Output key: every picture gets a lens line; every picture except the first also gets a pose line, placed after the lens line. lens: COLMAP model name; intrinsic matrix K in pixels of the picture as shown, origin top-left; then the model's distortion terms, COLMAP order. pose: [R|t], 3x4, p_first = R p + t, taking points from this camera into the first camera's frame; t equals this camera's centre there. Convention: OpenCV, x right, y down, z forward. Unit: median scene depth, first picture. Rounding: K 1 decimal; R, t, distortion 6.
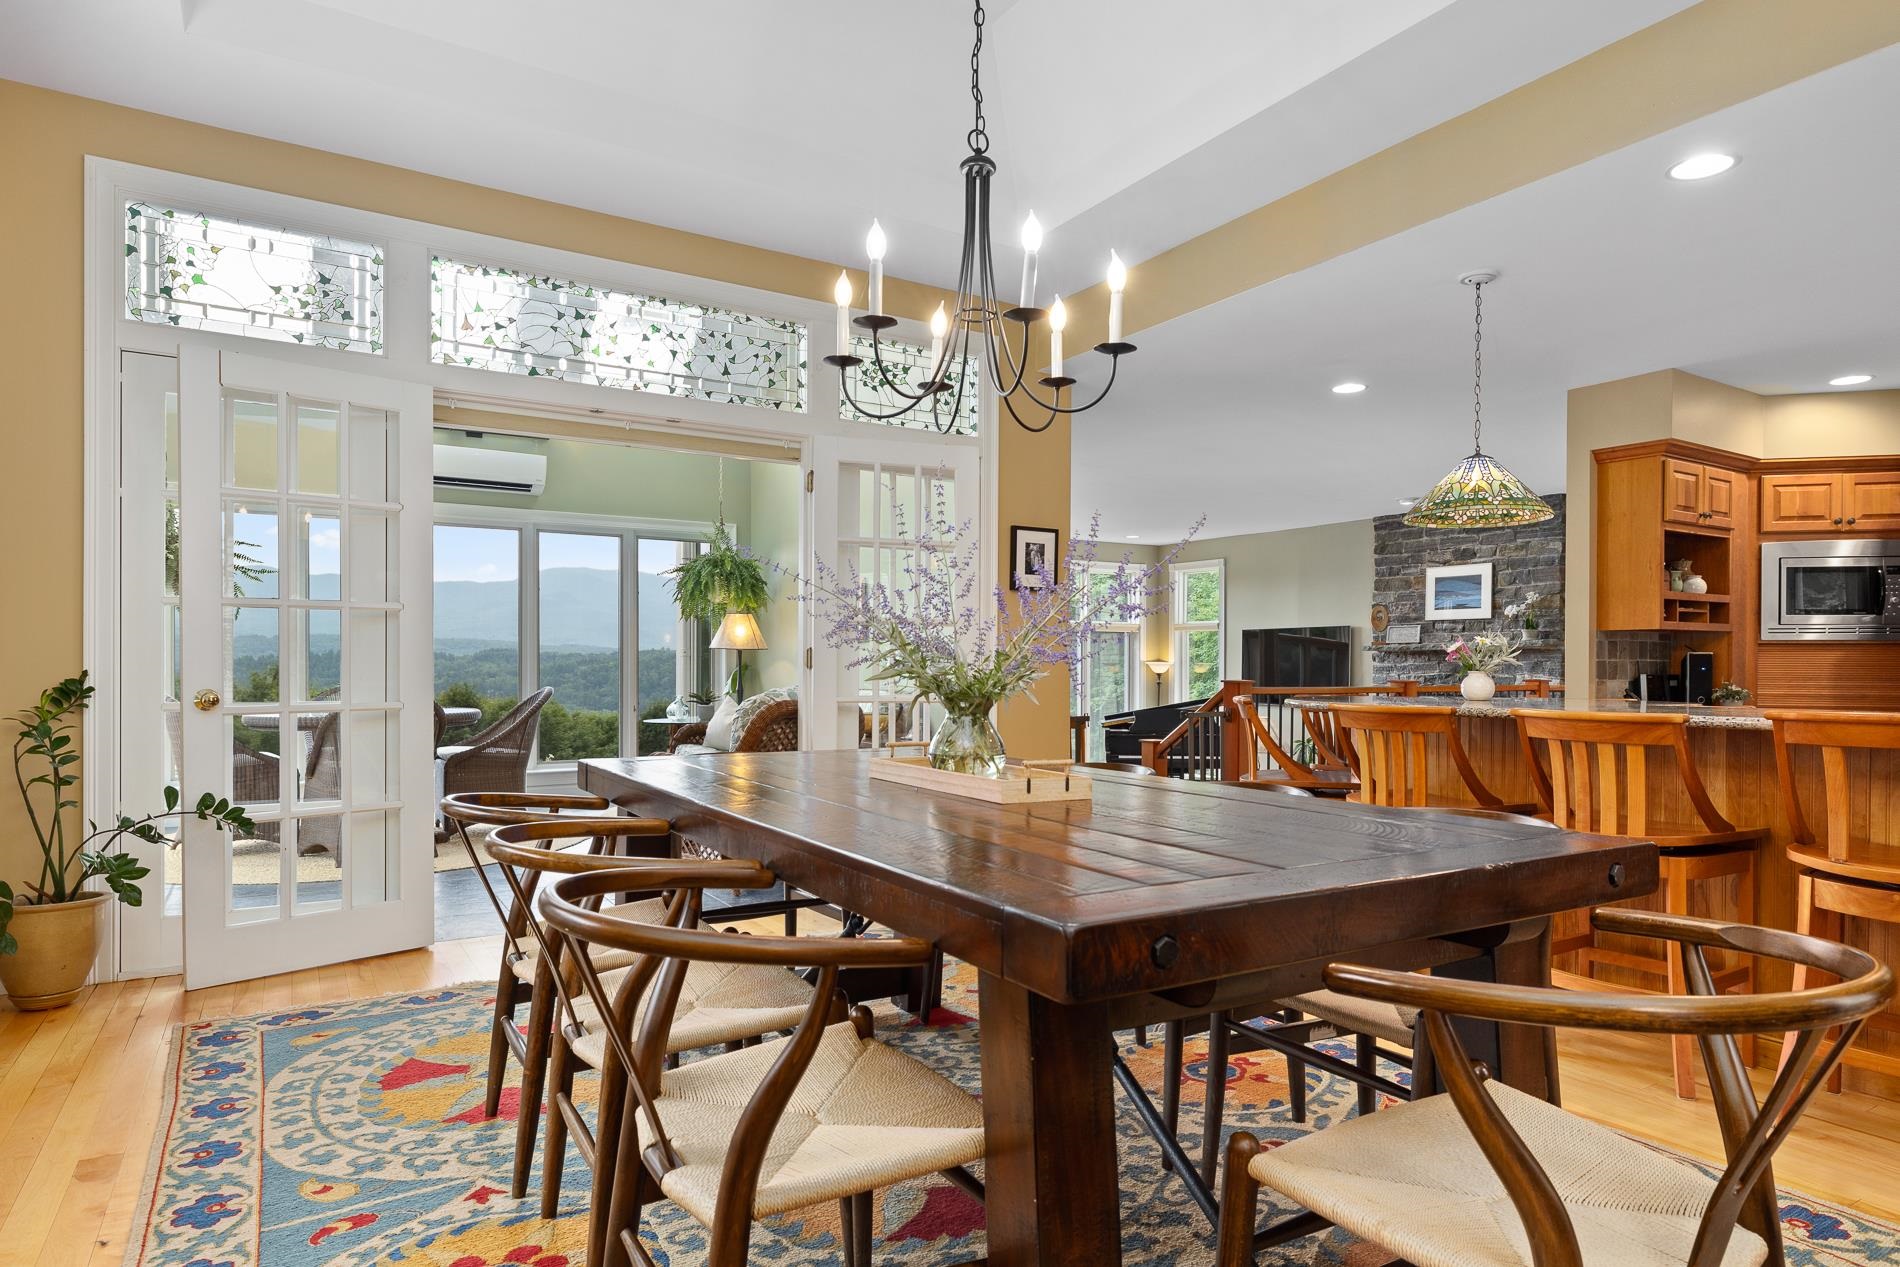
lens RADIAL K [[1104.7, 0, 962.6], [0, 1104.7, 671.5], [0, 0, 1]] dist [-0.001148, 0.004133]
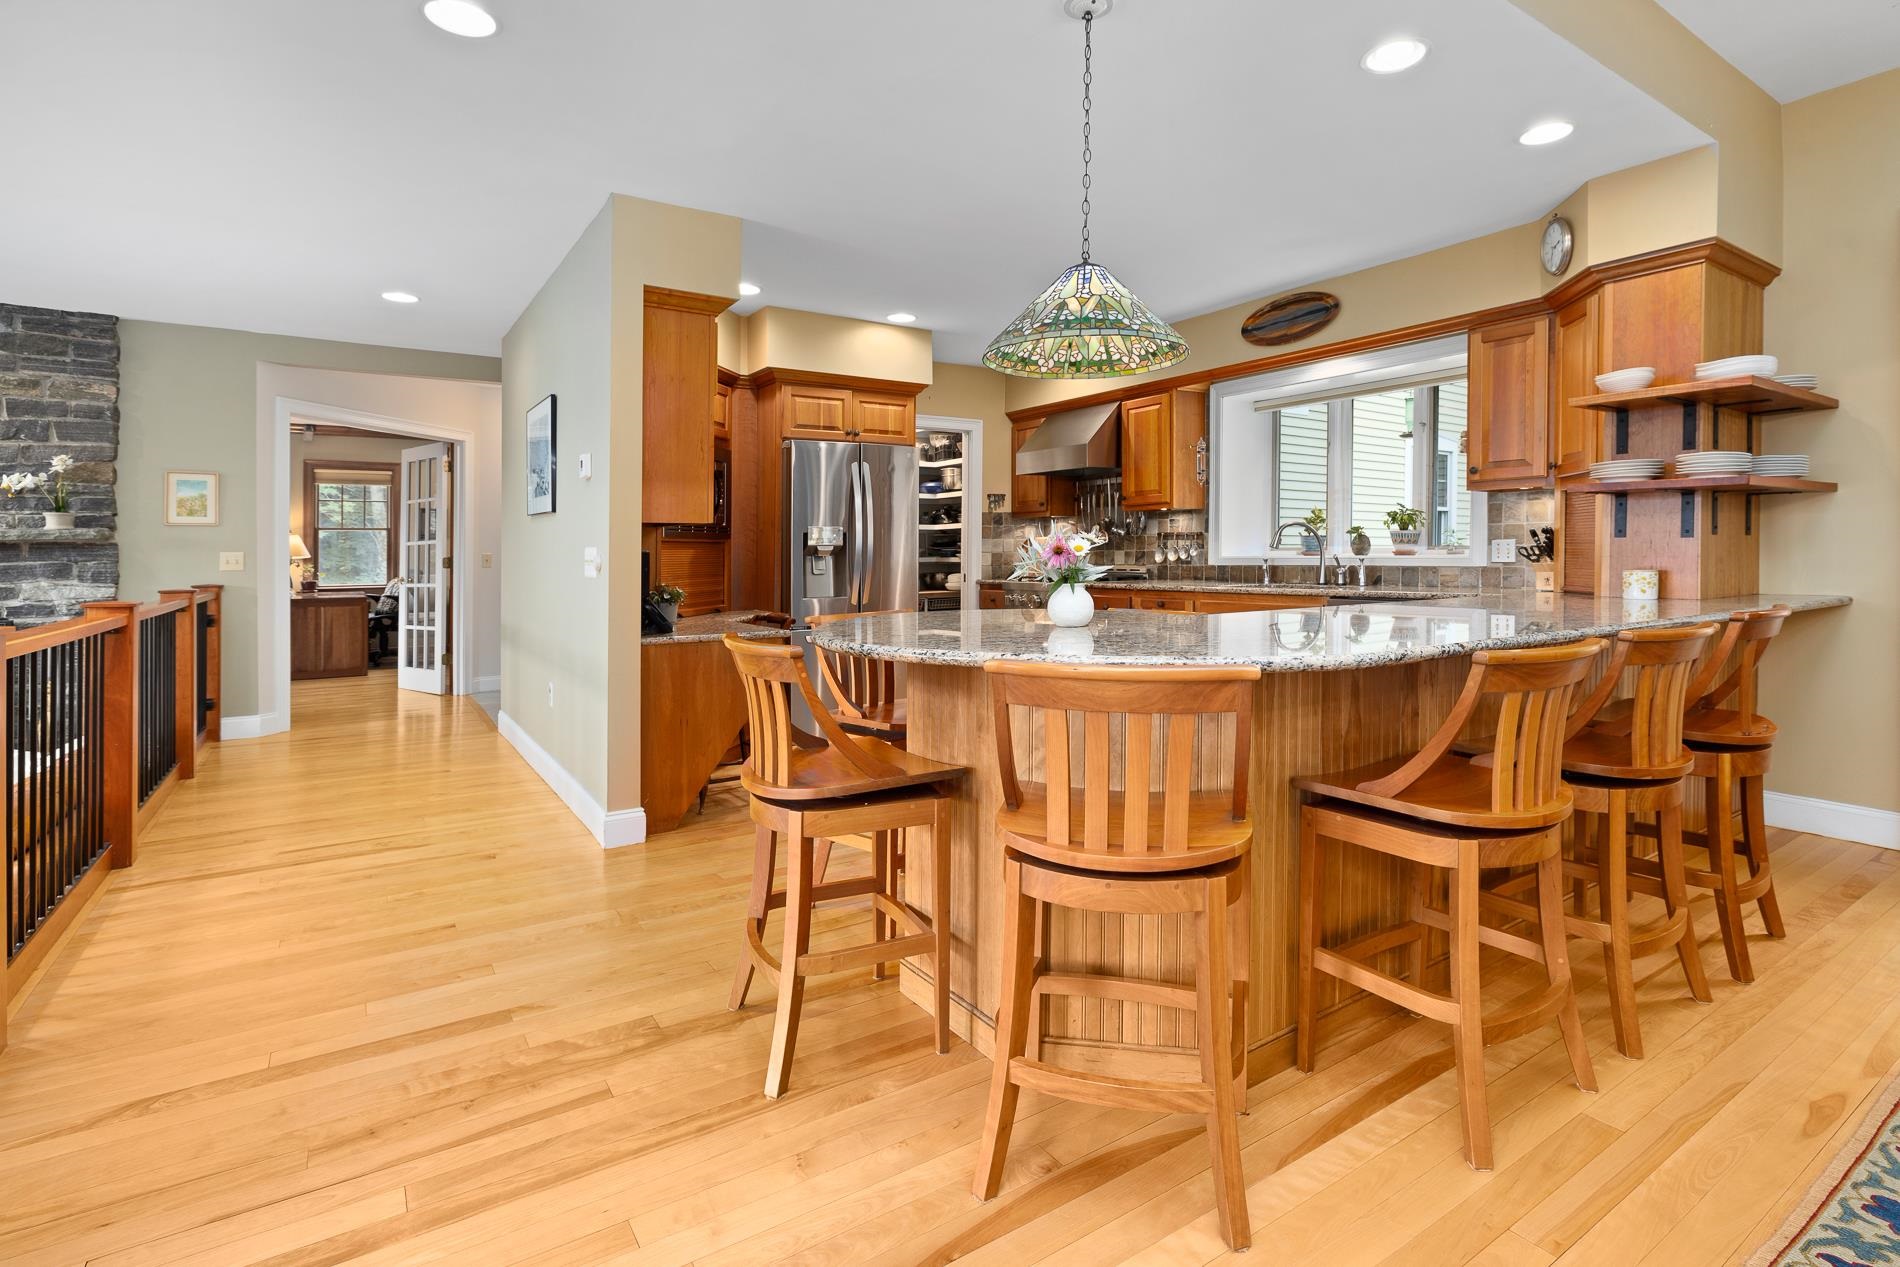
lens RADIAL K [[925.8, 0, 979.0], [0, 925.8, 551.9], [0, 0, 1]] dist [0.004569, 0.003065]
pose [[-0.025390, -0.004494, 0.999668, -0.071702], [0.013716, 0.999894, 0.004843, -0.016736], [-0.999584, 0.013834, -0.025325, 0.763970]]
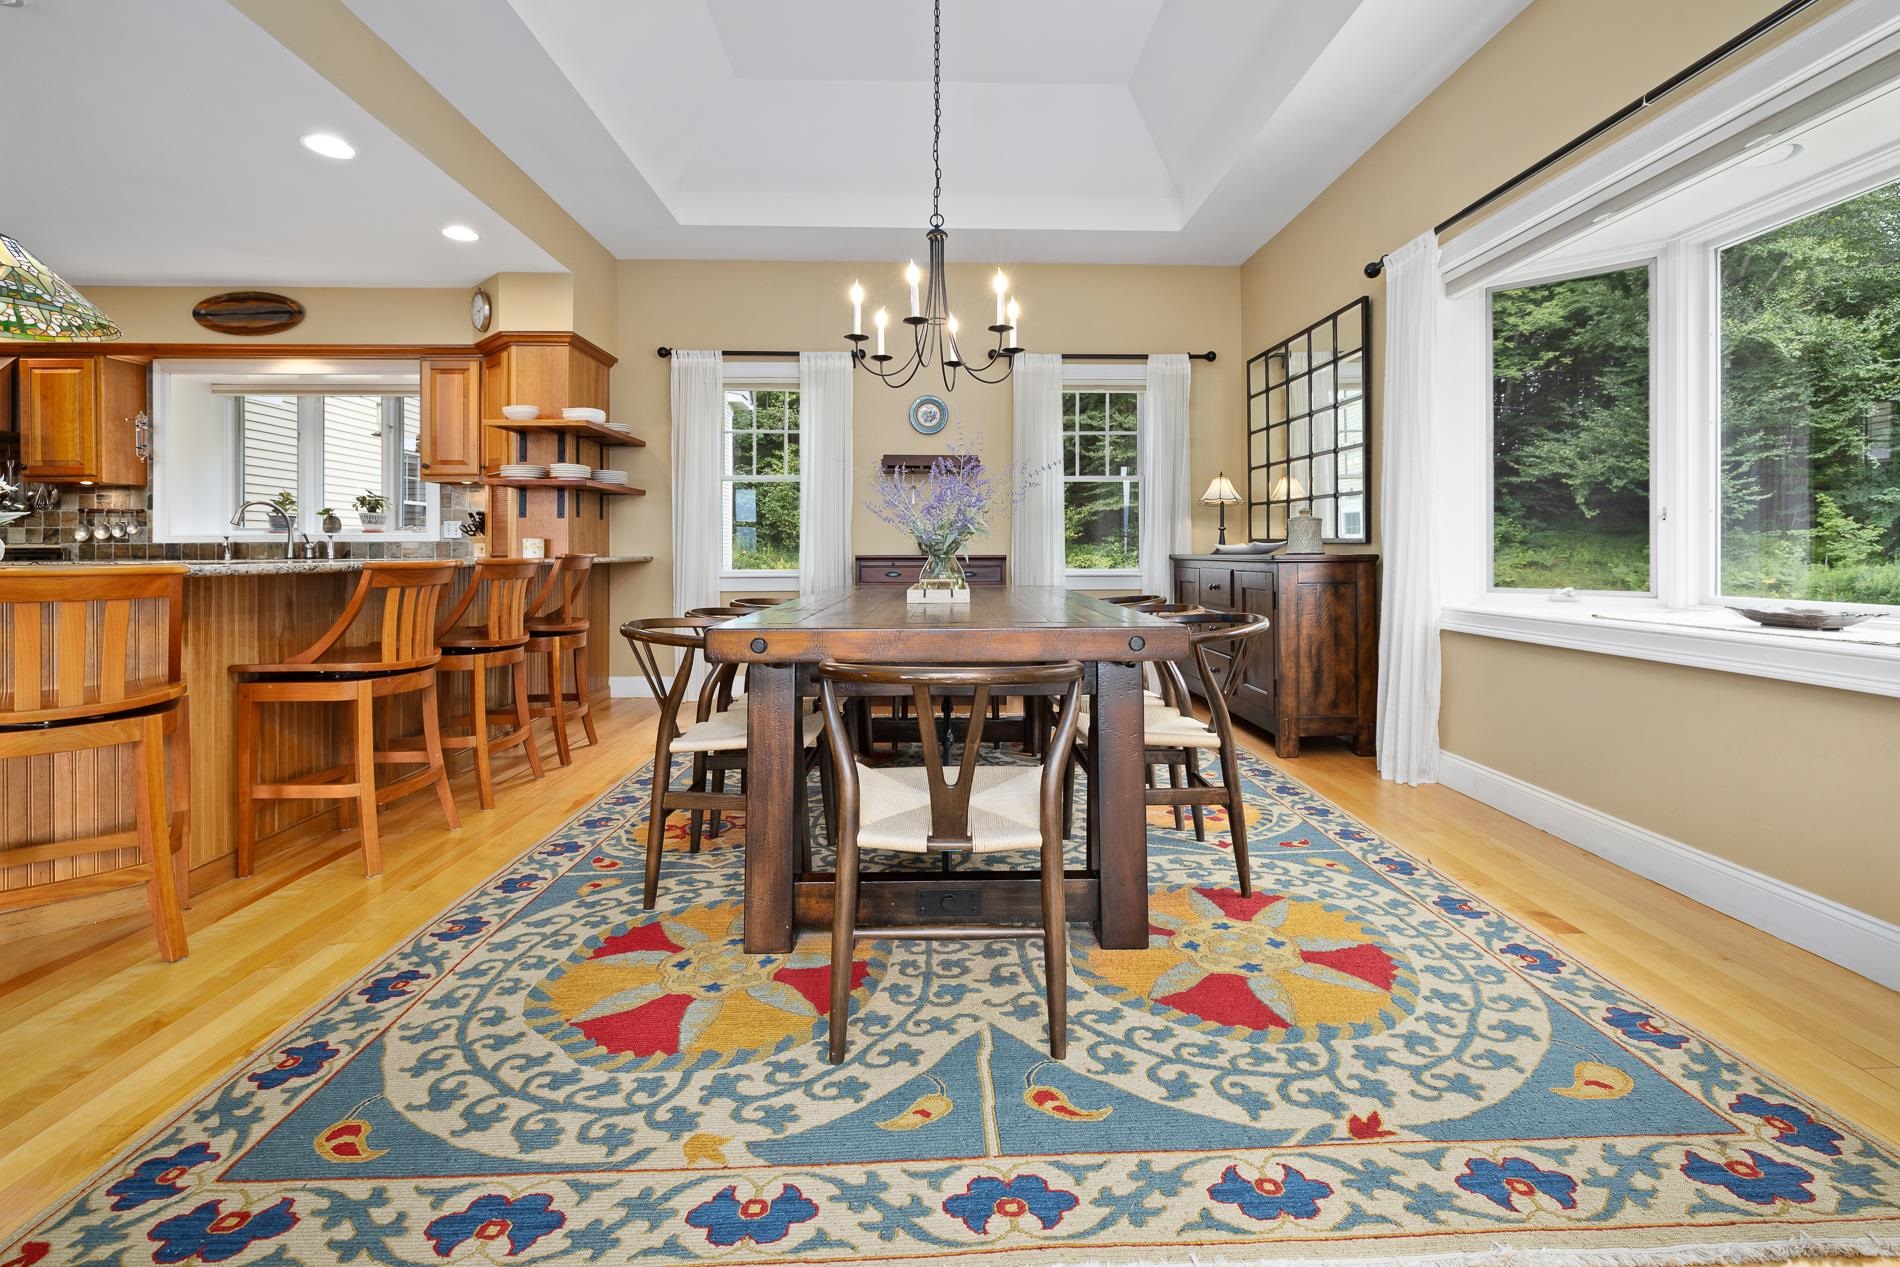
lens RADIAL K [[815.2, 0, 961.3], [0, 815.2, 563.9], [0, 0, 1]] dist [-0.008542, -0.000480]
pose [[-0.867412, -0.010736, 0.497474, -0.251969], [0.004300, 0.999568, 0.029069, 0.007727], [-0.497571, 0.027354, -0.866992, 0.808899]]
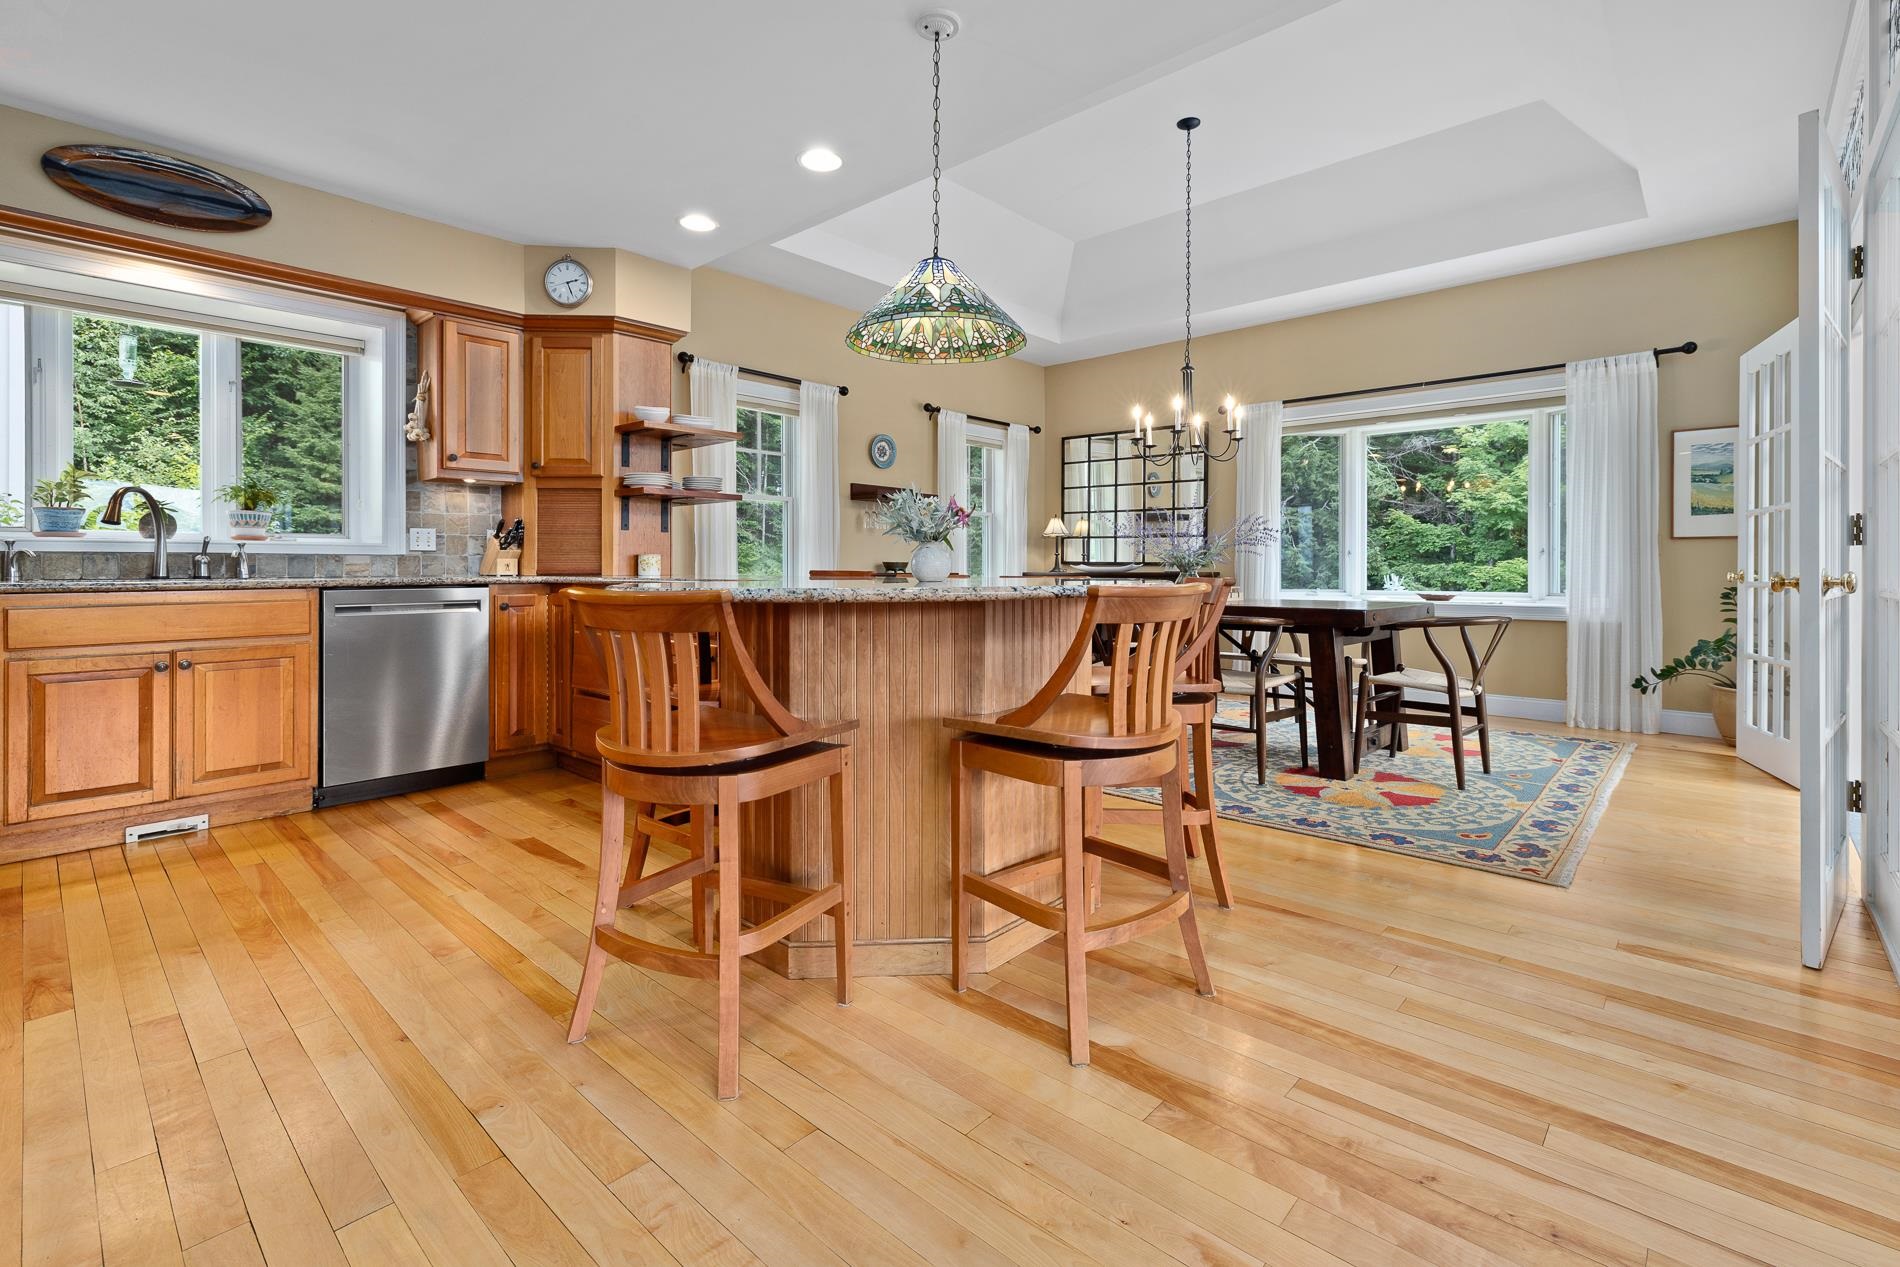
lens RADIAL K [[815.2, 0, 937.7], [0, 815.2, 579.8], [0, 0, 1]] dist [-0.008542, -0.000480]
pose [[-0.968160, -0.001985, -0.250326, 0.459761], [-0.009317, 0.999562, 0.028106, 0.003997], [0.250161, 0.029544, -0.967753, 1.089977]]
